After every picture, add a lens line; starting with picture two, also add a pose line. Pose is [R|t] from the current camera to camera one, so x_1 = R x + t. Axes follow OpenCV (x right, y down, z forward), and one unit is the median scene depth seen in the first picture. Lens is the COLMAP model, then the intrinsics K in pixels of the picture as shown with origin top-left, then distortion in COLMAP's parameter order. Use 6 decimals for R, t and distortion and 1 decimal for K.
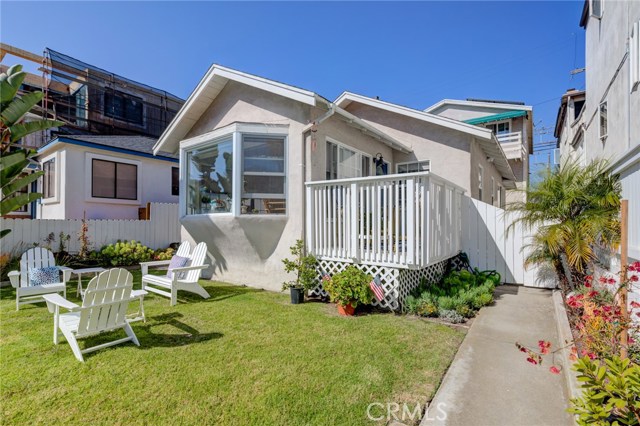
lens RADIAL K [[296.0, 0, 313.7], [0, 296.0, 224.1], [0, 0, 1]] dist [-0.011589, 0.003682]
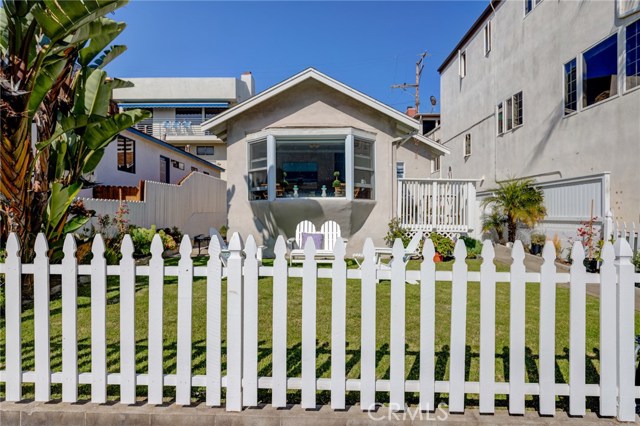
lens RADIAL K [[361.4, 0, 319.7], [0, 361.4, 214.7], [0, 0, 1]] dist [0.005858, -0.001277]
pose [[0.814734, 0.000603, 0.579835, -1.169529], [-0.004141, 0.999980, 0.004779, 0.026428], [-0.579820, -0.006295, 0.814720, -0.183603]]
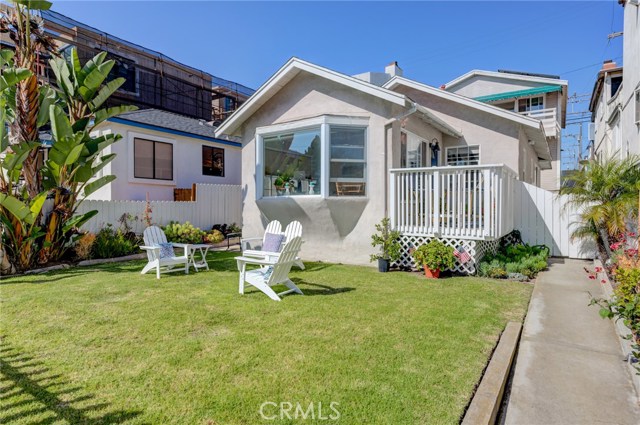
lens RADIAL K [[361.4, 0, 319.2], [0, 361.4, 212.0], [0, 0, 1]] dist [0.005858, -0.001277]
pose [[0.998582, -0.001178, 0.053229, -0.326935], [0.000300, 0.999864, 0.016513, 0.003790], [-0.053241, -0.016474, 0.998446, -0.352769]]
